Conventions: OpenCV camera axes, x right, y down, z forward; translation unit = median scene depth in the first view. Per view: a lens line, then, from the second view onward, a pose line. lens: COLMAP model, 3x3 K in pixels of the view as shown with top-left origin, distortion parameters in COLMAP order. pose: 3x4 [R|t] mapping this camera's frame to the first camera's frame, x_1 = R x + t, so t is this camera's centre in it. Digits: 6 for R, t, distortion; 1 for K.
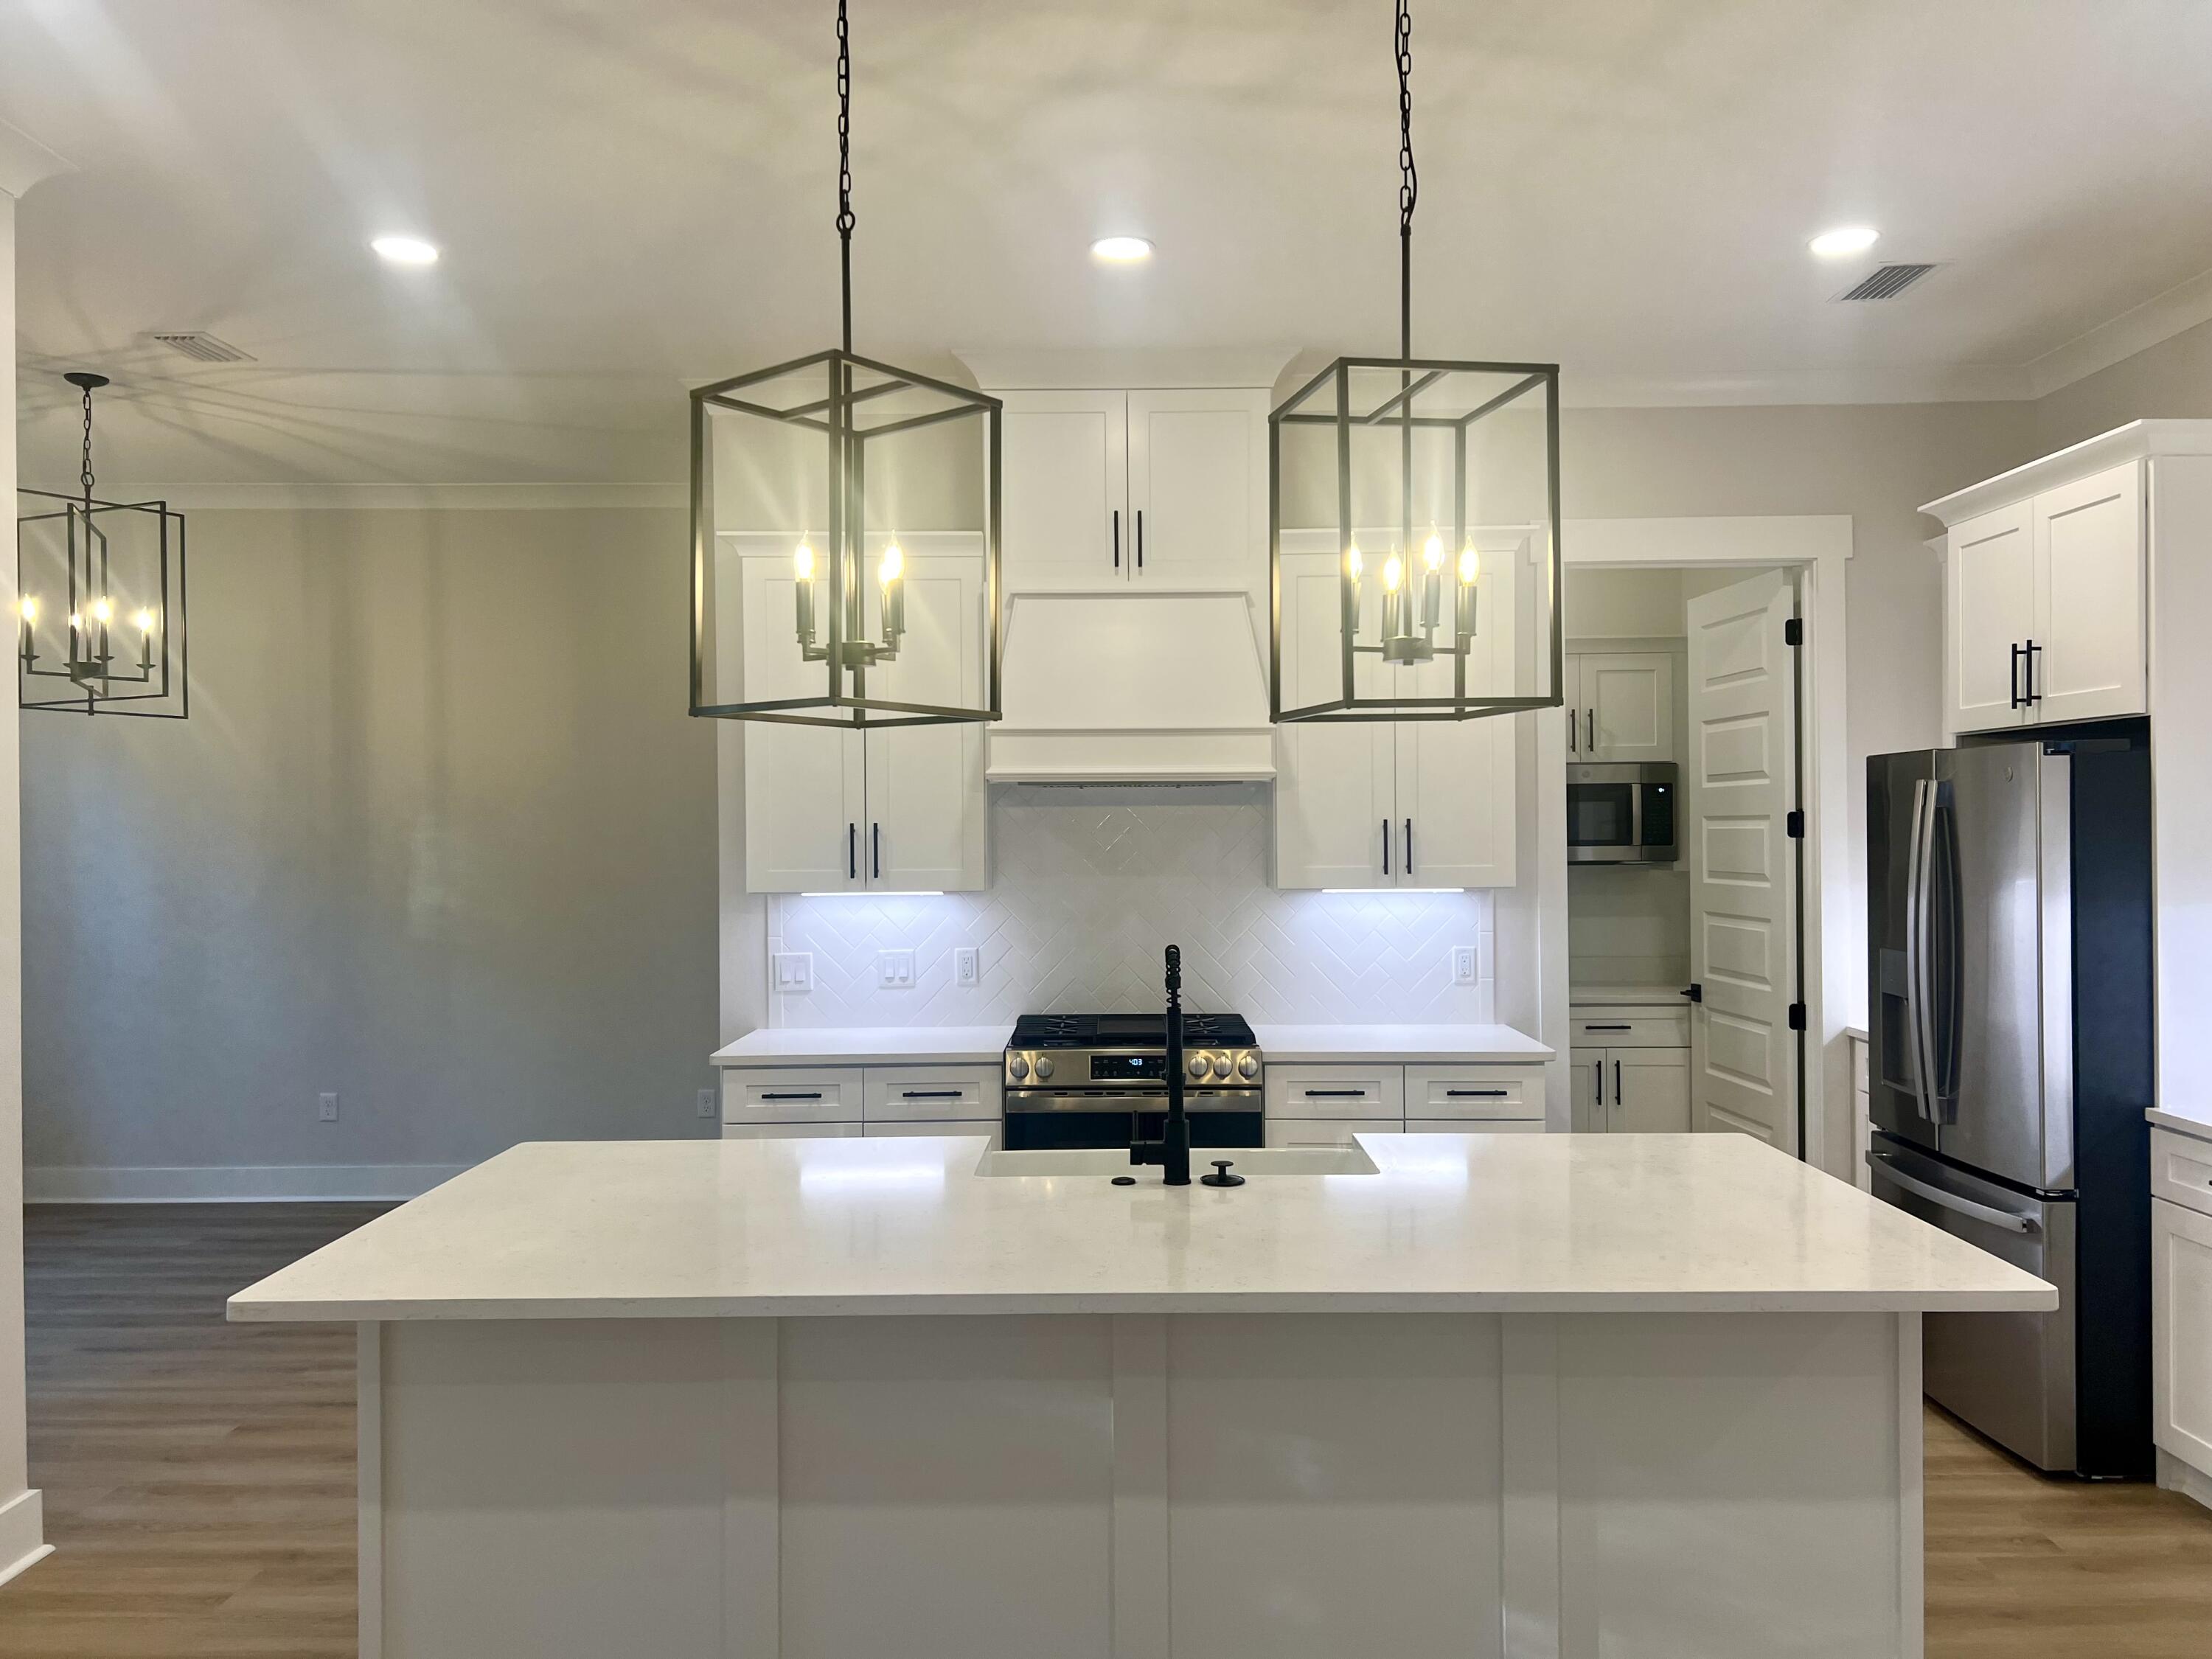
lens RADIAL K [[1651.1, 0, 1106.0], [0, 1651.1, 829.5], [0, 0, 1]] dist [0.073360, -0.080157]
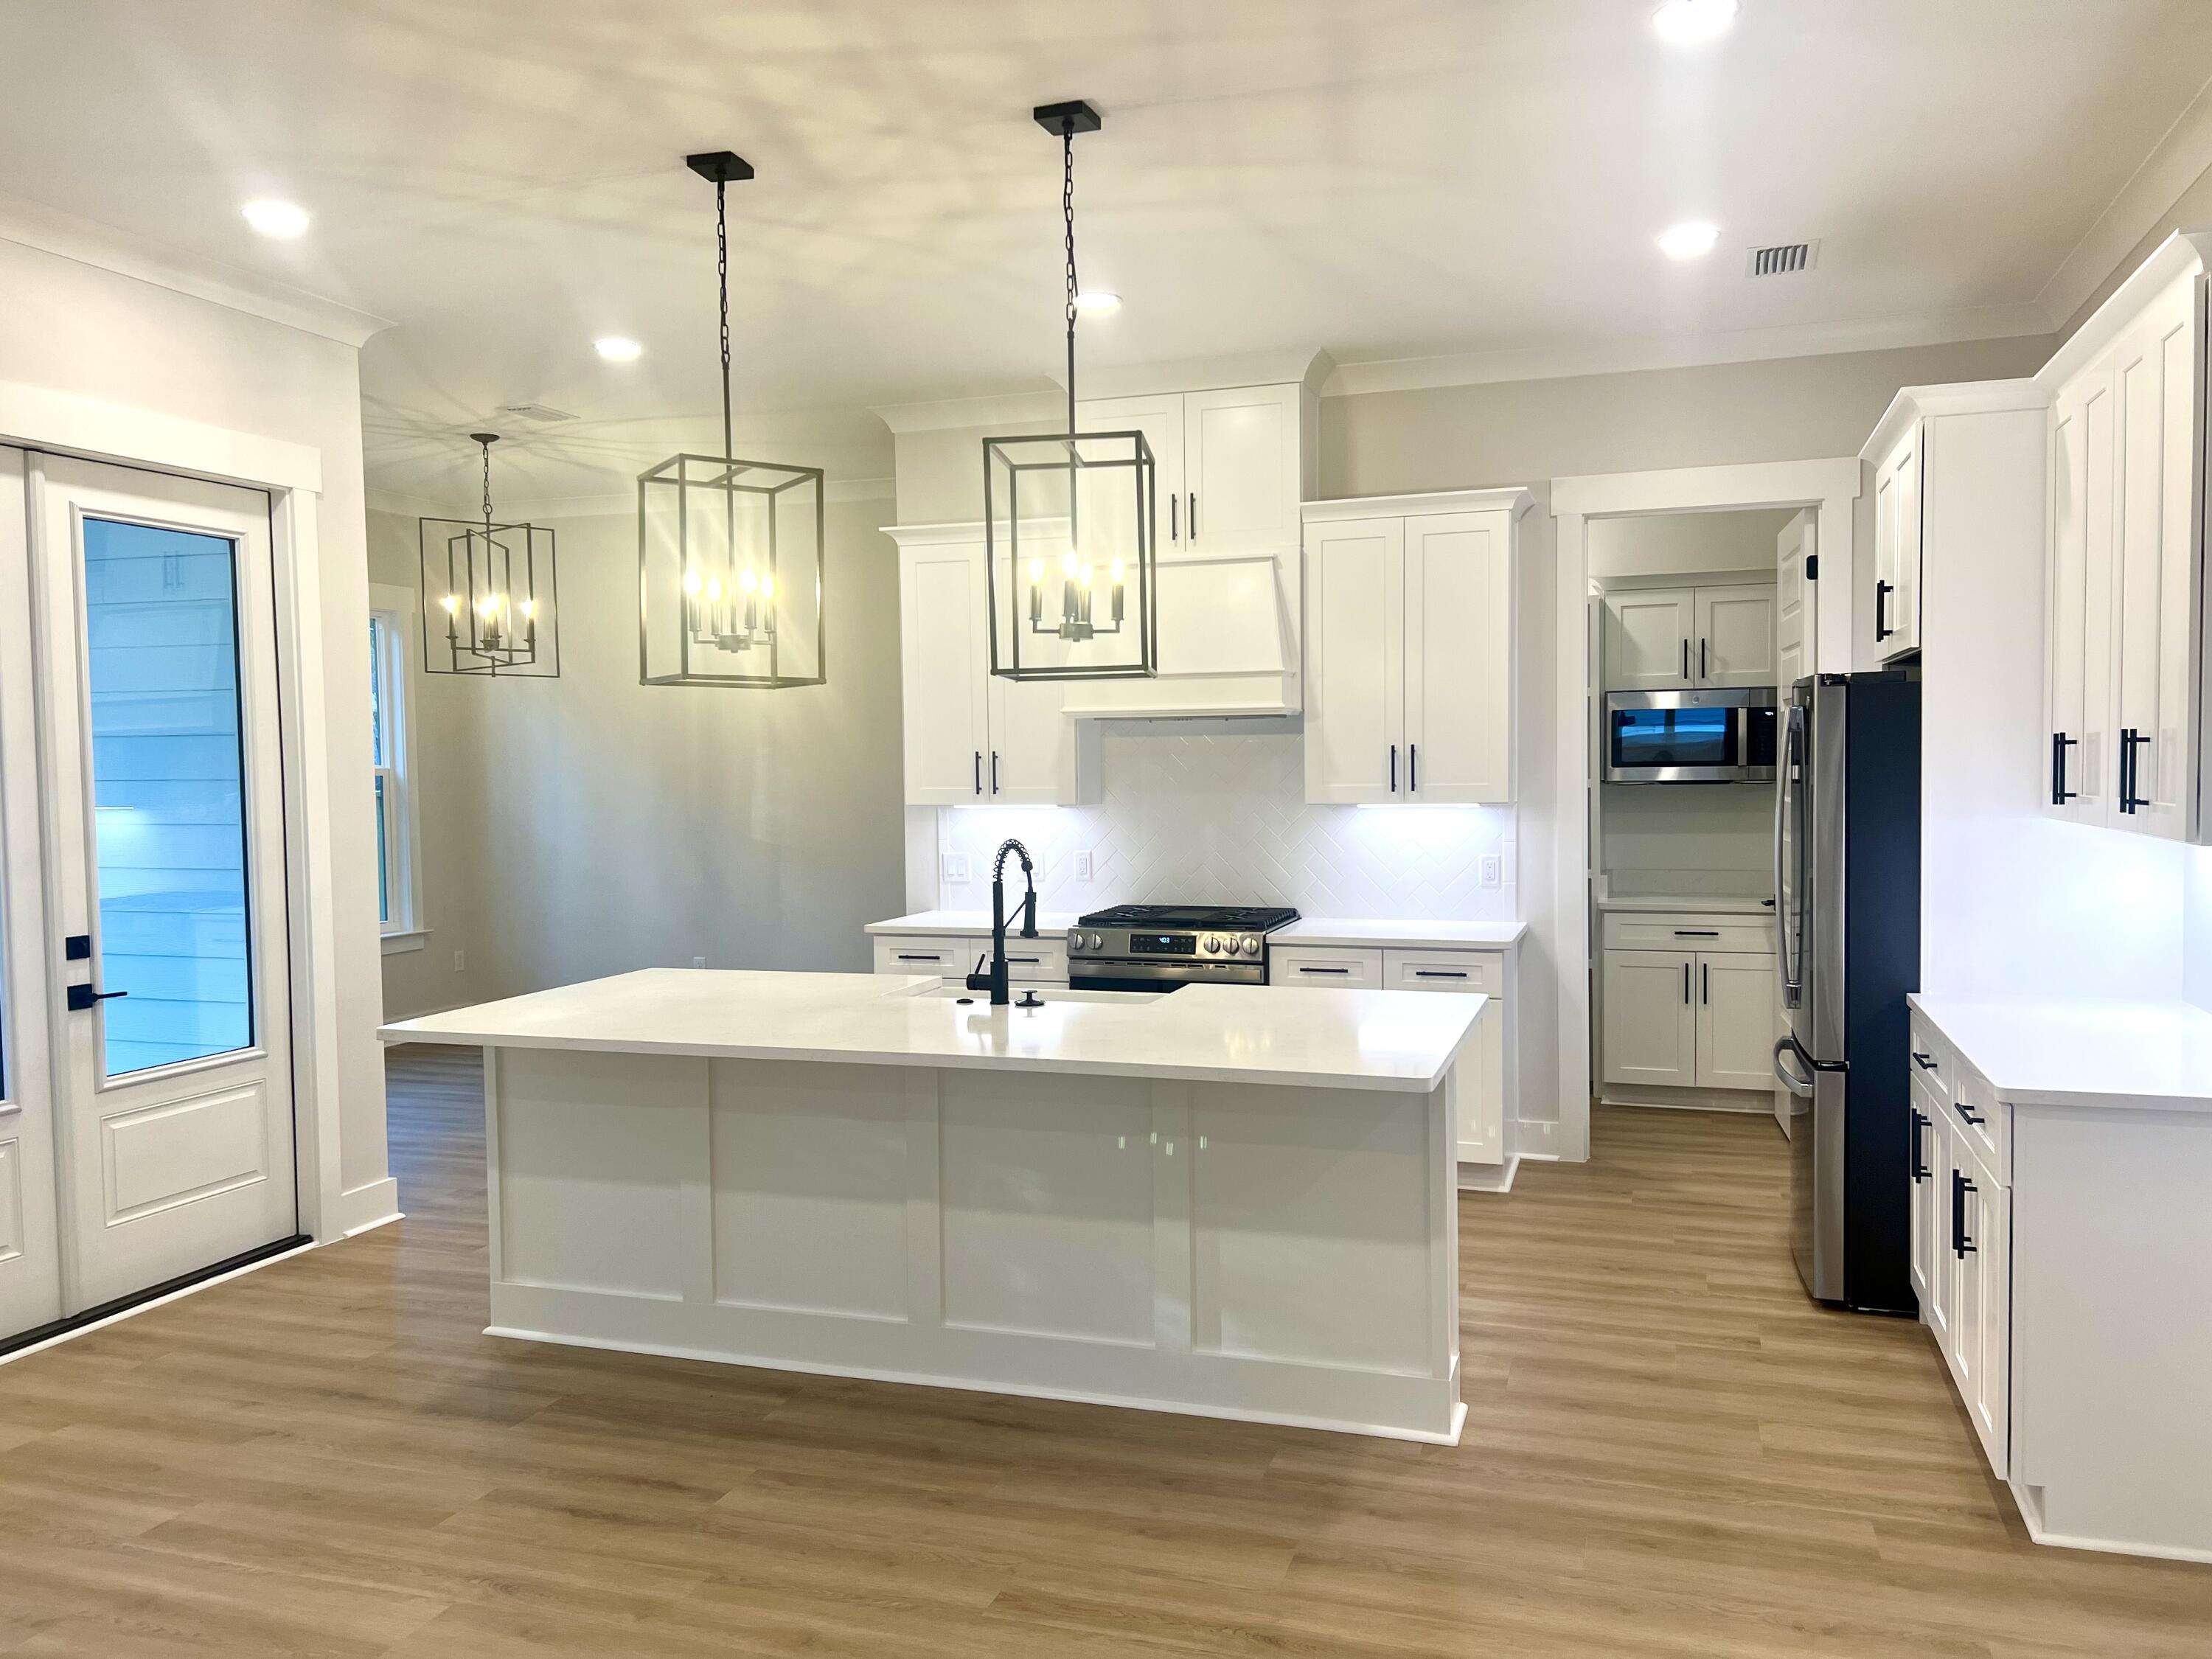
lens RADIAL K [[1651.1, 0, 1106.0], [0, 1651.1, 829.5], [0, 0, 1]] dist [0.073360, -0.080157]
pose [[0.949945, 0.009146, -0.312282, 0.363727], [0.005366, 0.998946, 0.045578, -0.000733], [0.312370, -0.044972, 0.948895, -0.199642]]
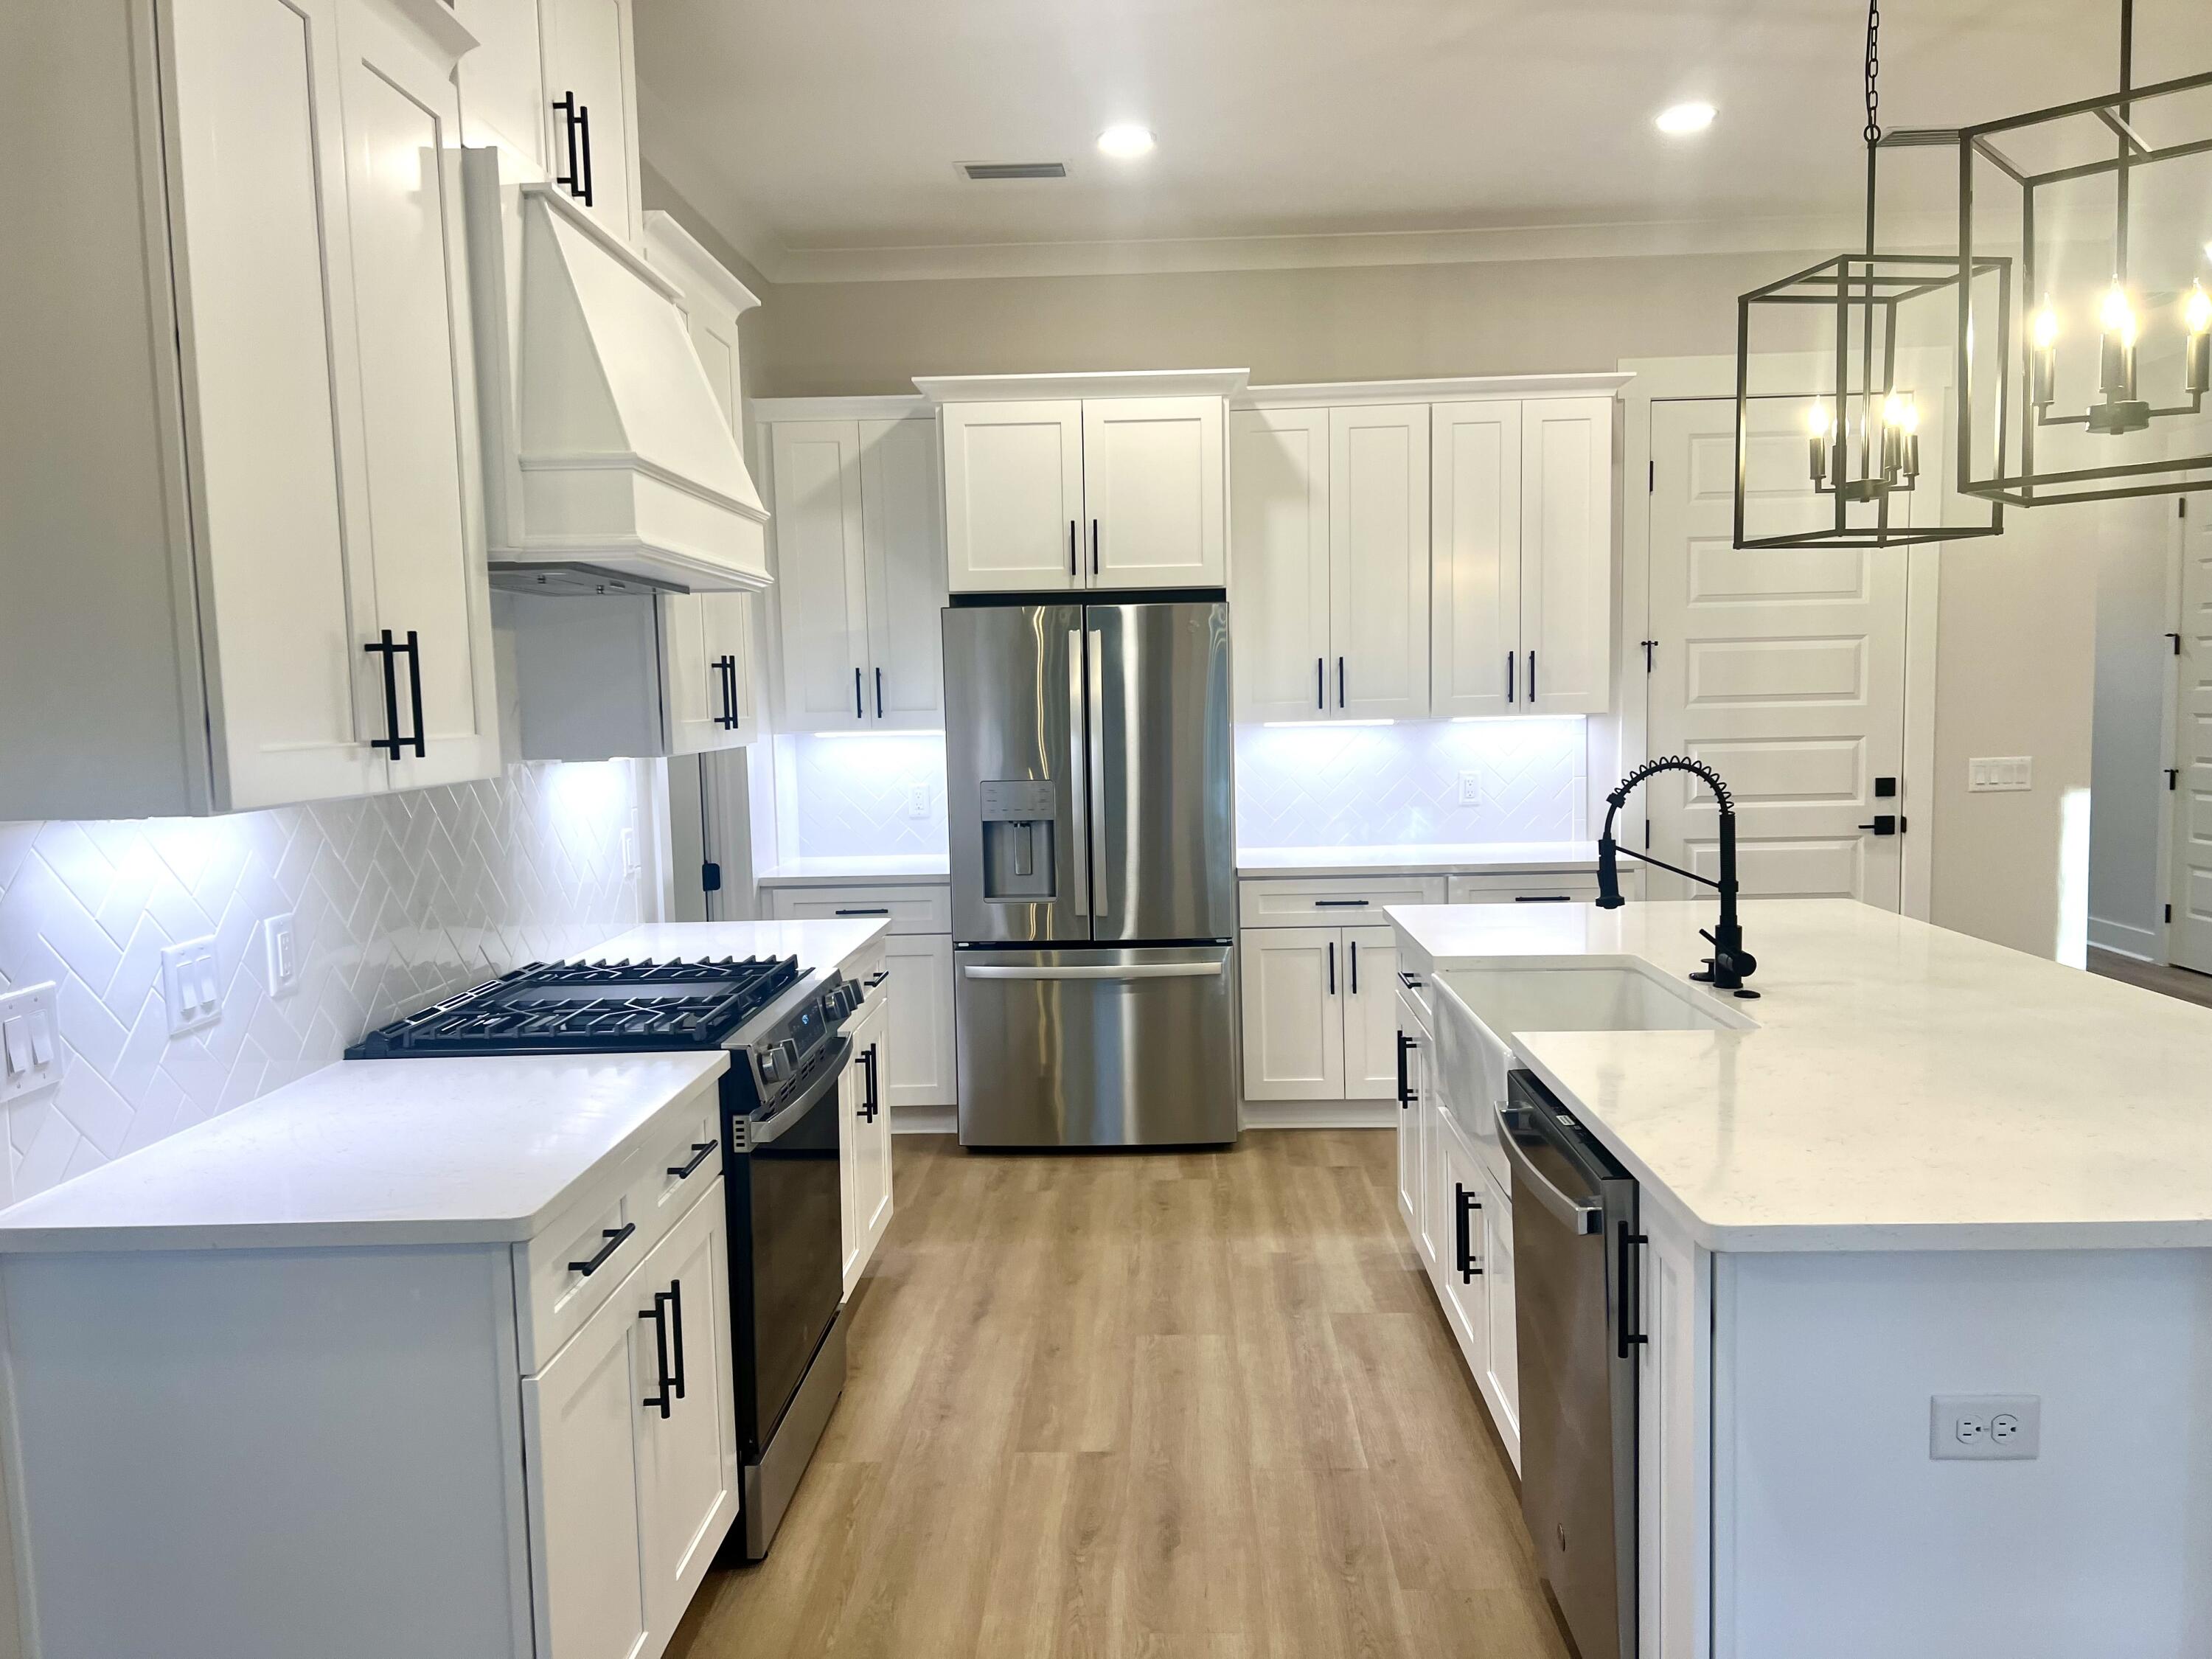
lens RADIAL K [[1651.1, 0, 1106.0], [0, 1651.1, 829.5], [0, 0, 1]] dist [0.073360, -0.080157]
pose [[0.037304, -0.078503, 0.996216, -0.612683], [0.025521, 0.996659, 0.077582, 0.018968], [-0.998978, 0.022530, 0.039183, 0.846886]]
